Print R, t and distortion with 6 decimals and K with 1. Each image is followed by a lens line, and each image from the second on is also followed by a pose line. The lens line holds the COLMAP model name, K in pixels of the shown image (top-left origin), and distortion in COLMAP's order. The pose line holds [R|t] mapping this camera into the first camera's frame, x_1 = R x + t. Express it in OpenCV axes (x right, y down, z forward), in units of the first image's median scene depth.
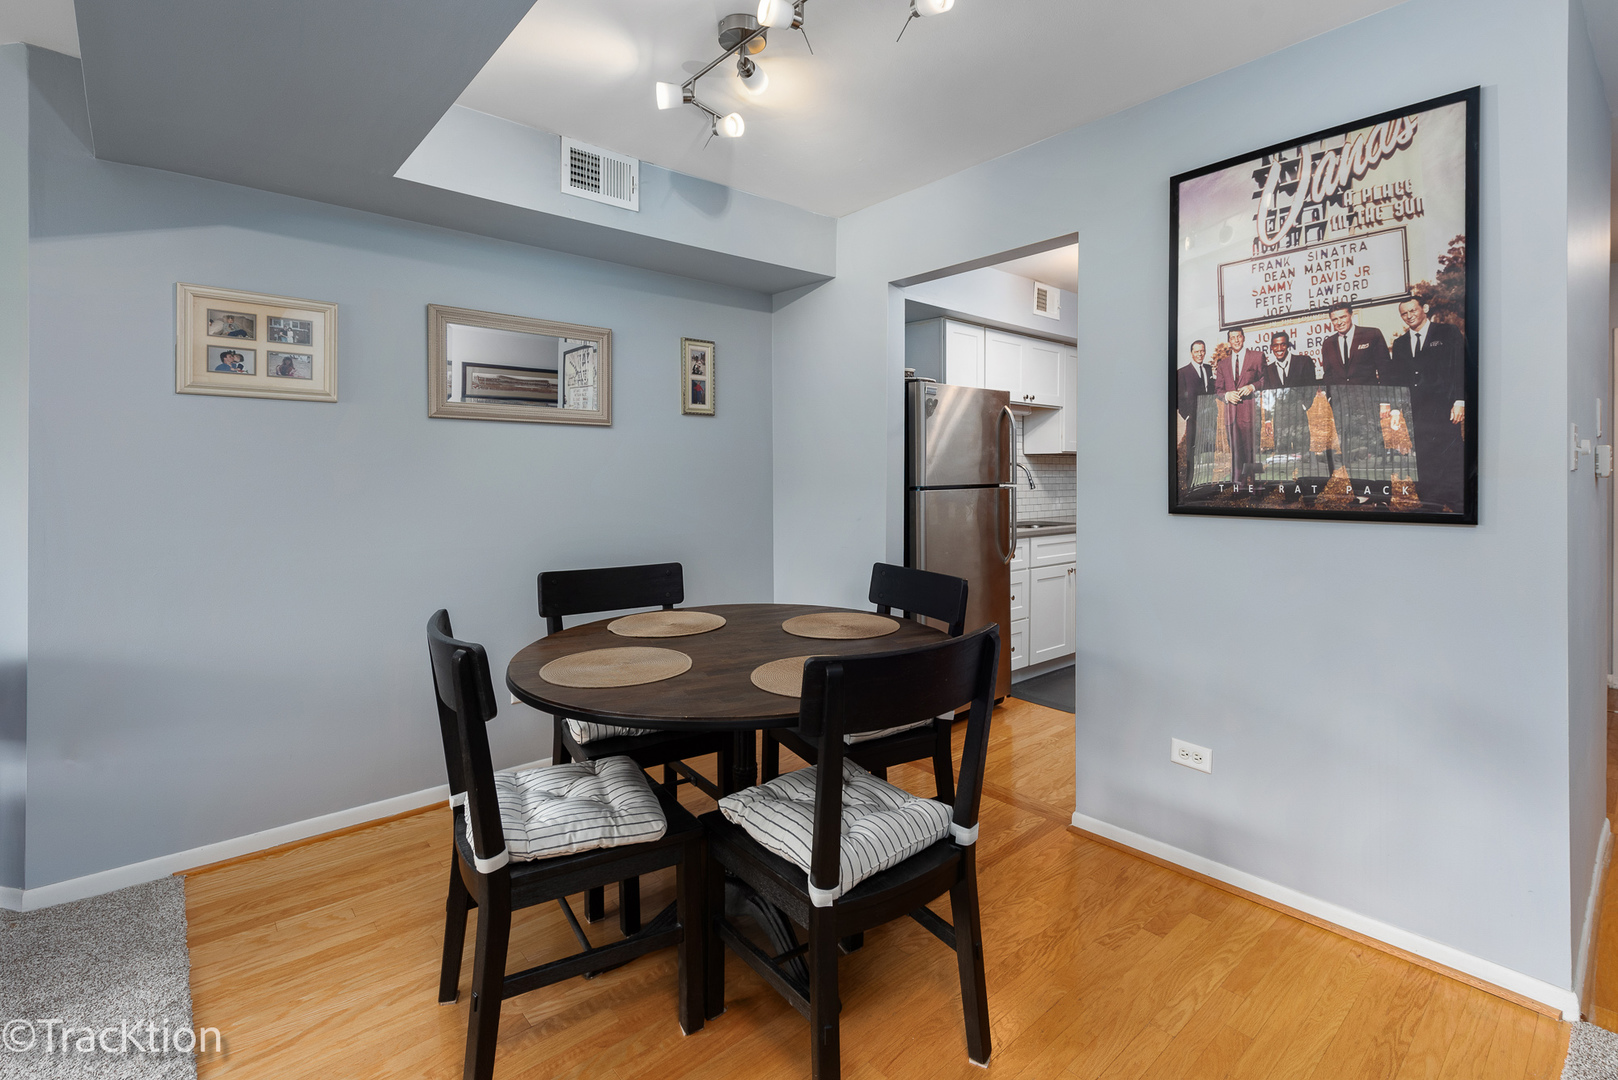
lens RADIAL K [[743.6, 0, 828.5], [0, 743.6, 470.6], [0, 0, 1]] dist [0.002051, 0.000069]
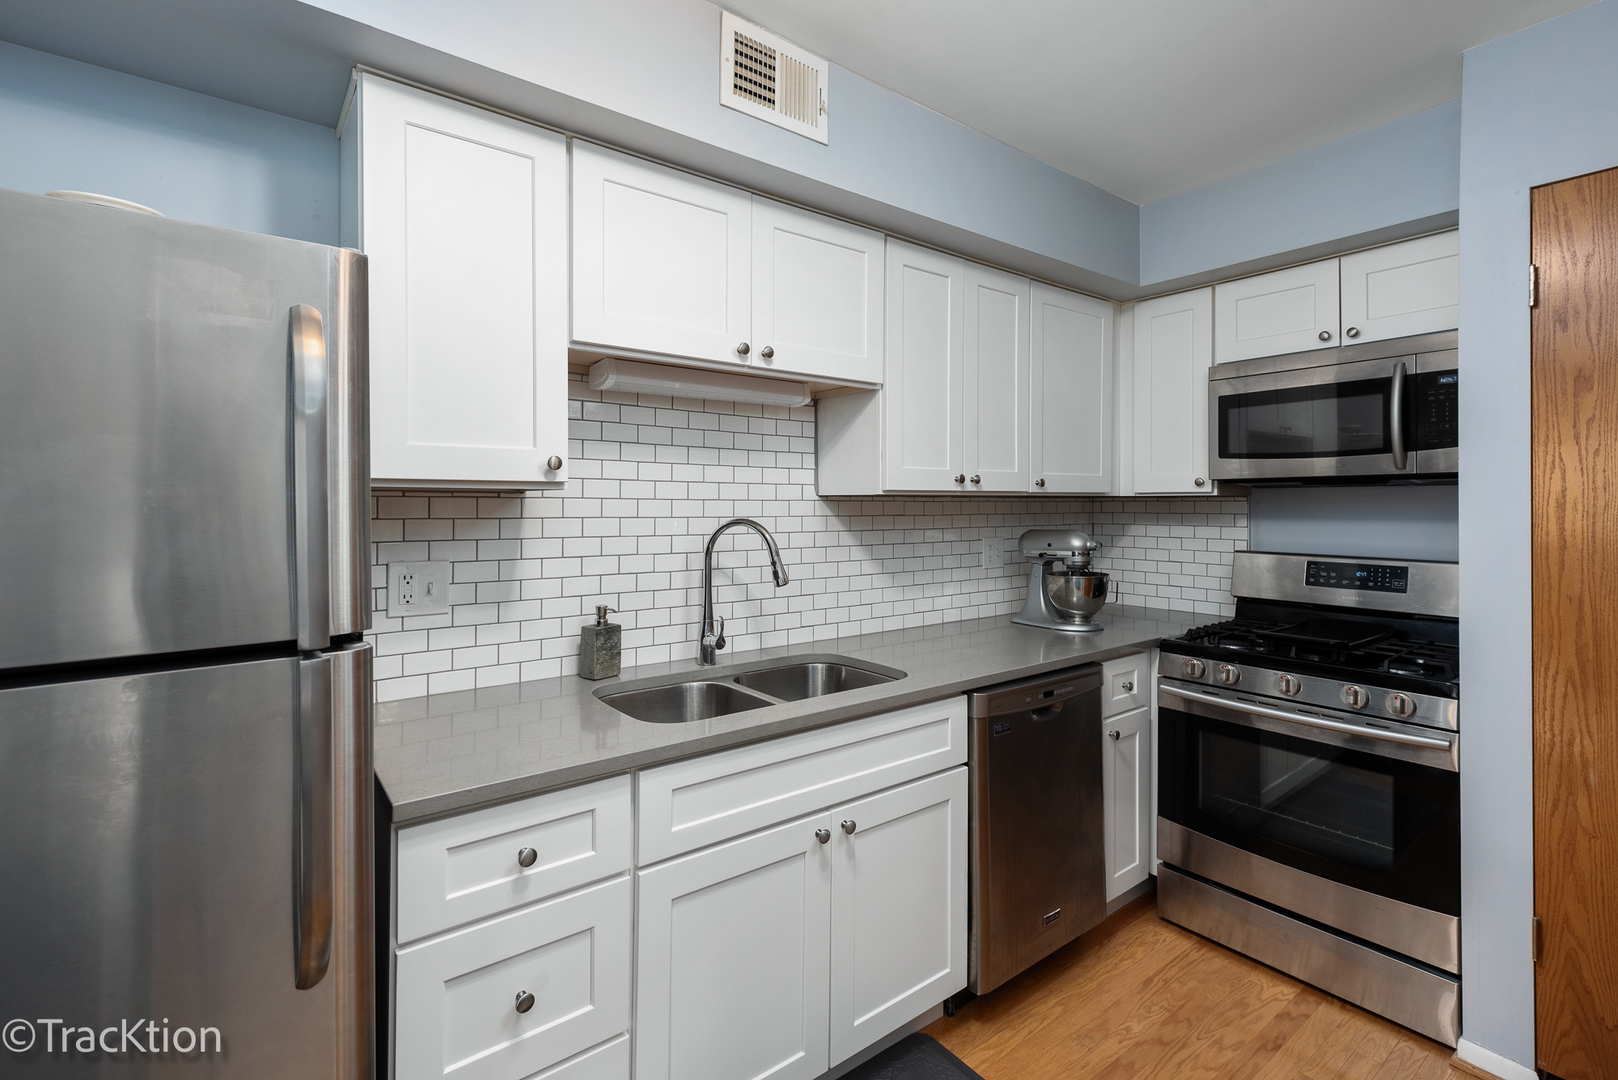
lens RADIAL K [[744.7, 0, 831.9], [0, 744.7, 505.5], [0, 0, 1]] dist [0.022993, 0.000179]
pose [[0.997937, 0.001236, -0.064193, 0.426000], [-0.000923, 0.999988, 0.004896, -0.026662], [0.064198, -0.004827, 0.997925, 0.782919]]
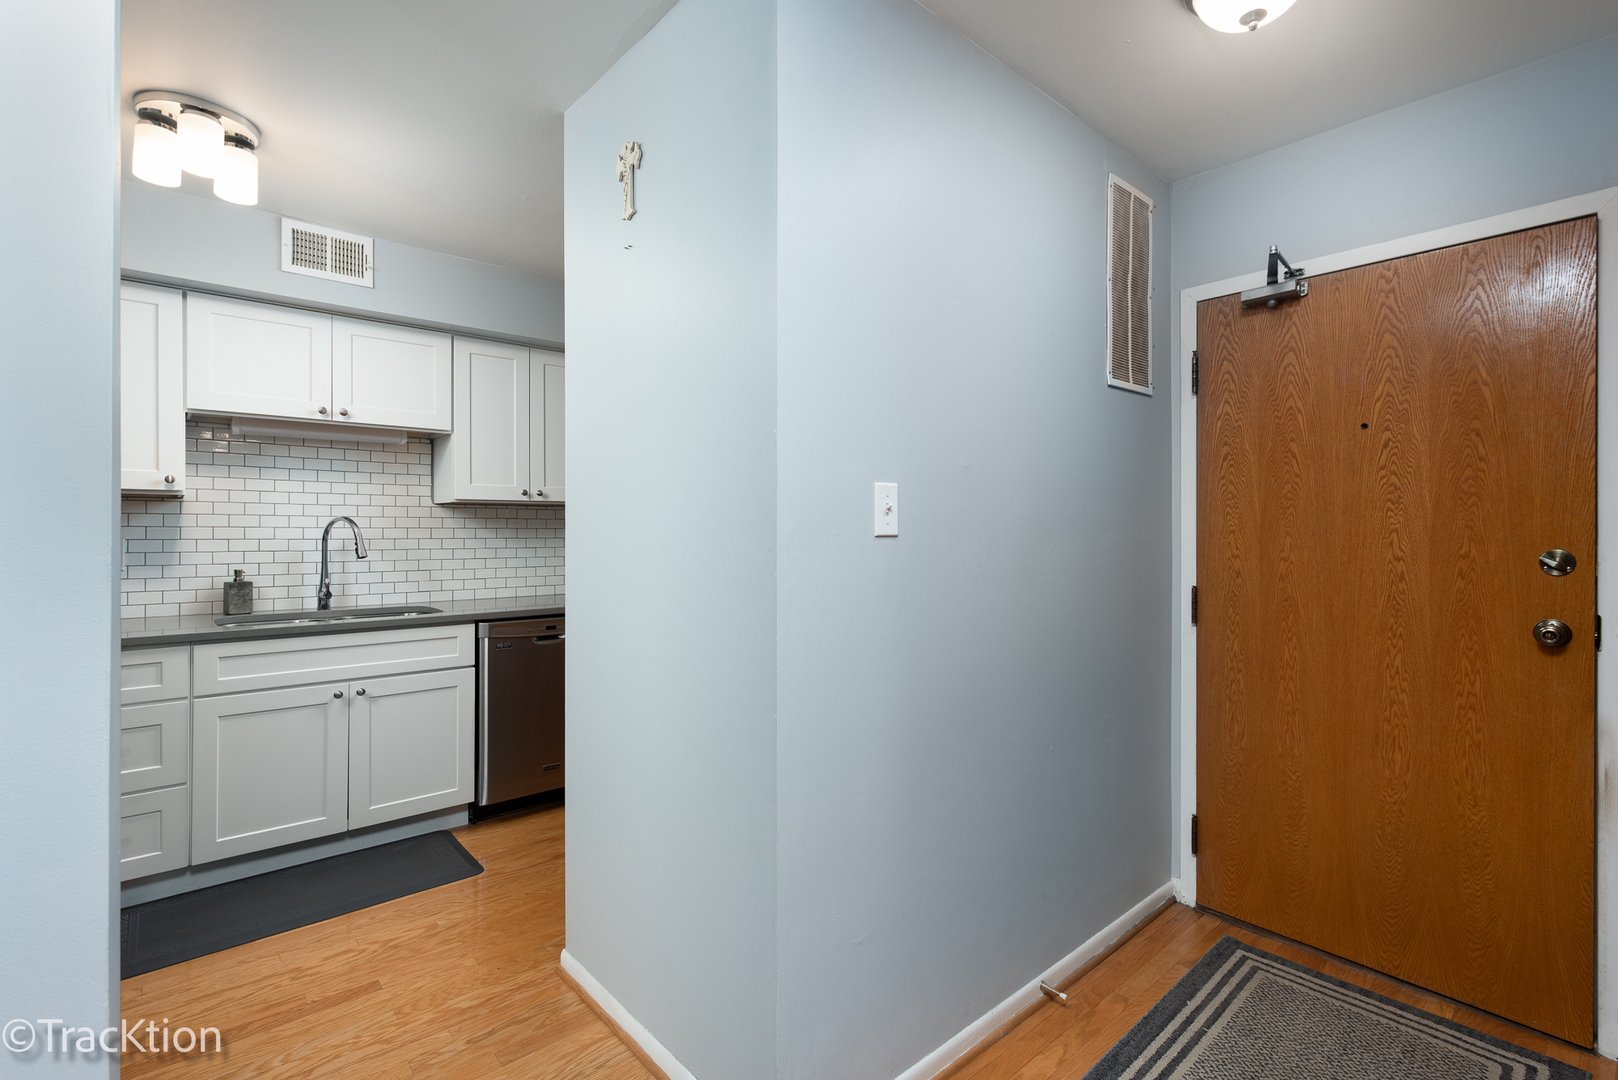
lens RADIAL K [[735.2, 0, 813.0], [0, 735.2, 530.3], [0, 0, 1]] dist [0.000840, -0.000368]
pose [[0.999947, -0.000228, -0.010247, 0.864540], [0.000268, 0.999993, 0.003859, -0.001669], [0.010246, -0.003861, 0.999940, 0.489640]]
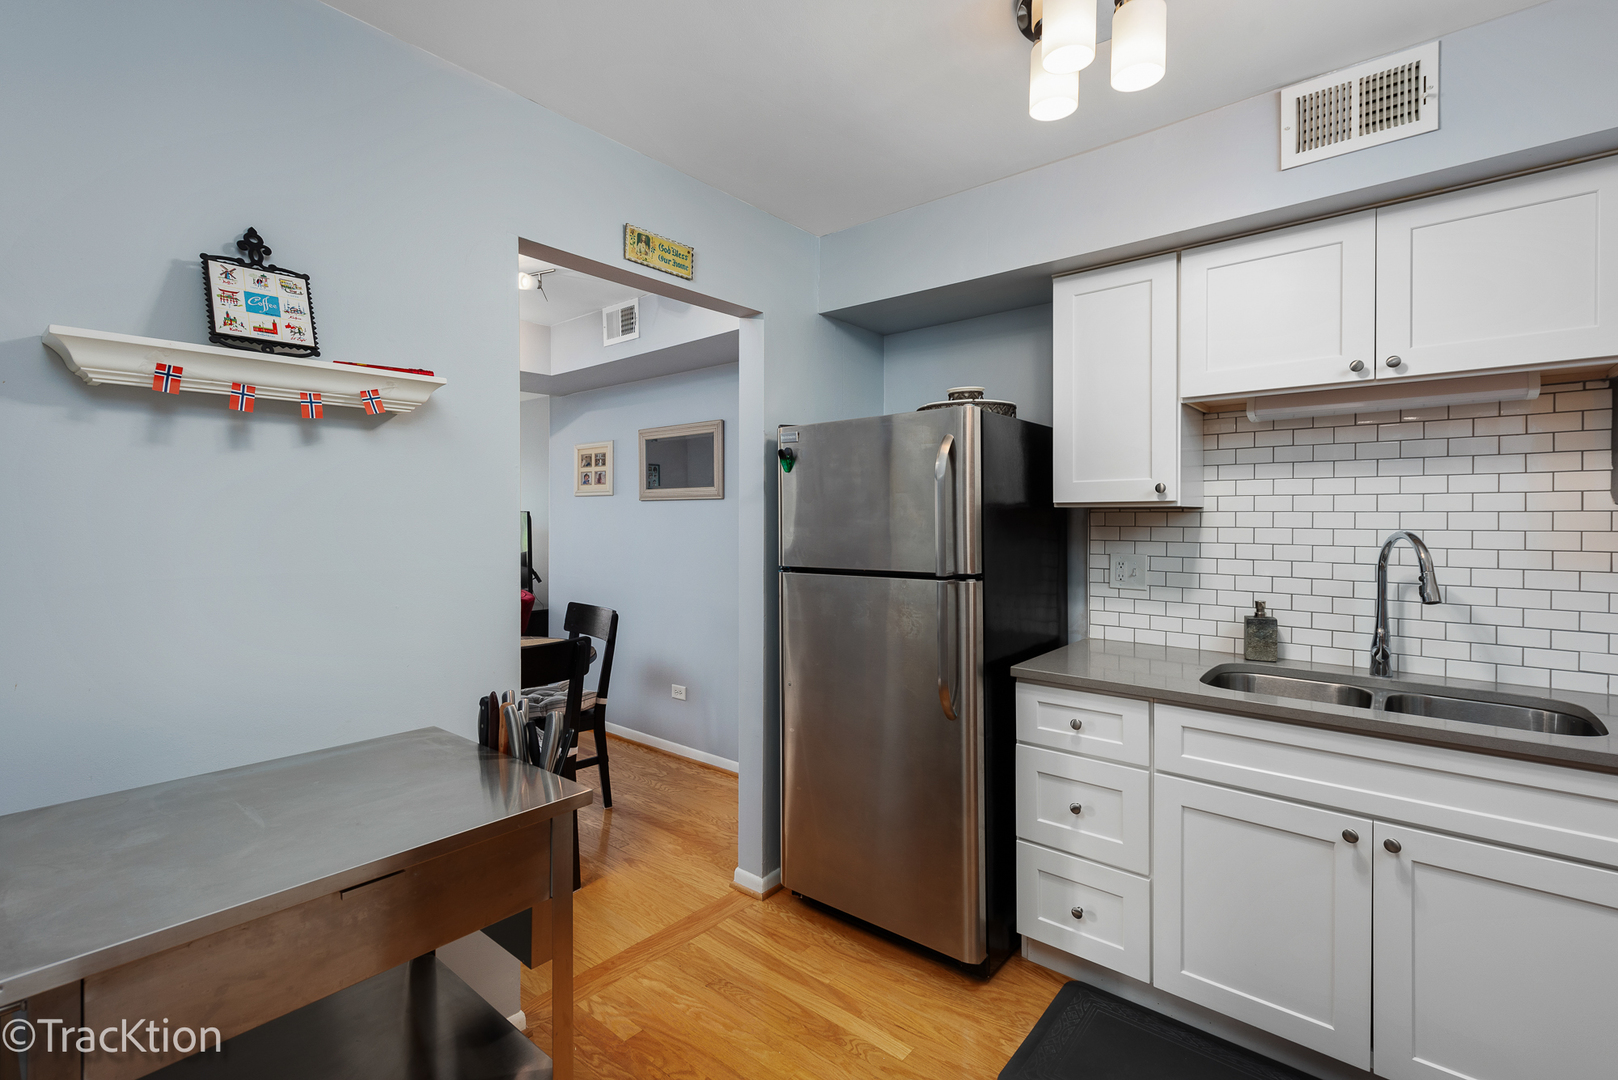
lens RADIAL K [[728.0, 0, 818.0], [0, 728.0, 521.8], [0, 0, 1]] dist [0.011186, -0.000674]
pose [[0.148177, 0.004534, -0.988950, 0.770545], [0.003401, 0.999981, 0.005094, -0.024960], [0.988955, -0.004119, 0.148159, 0.831742]]
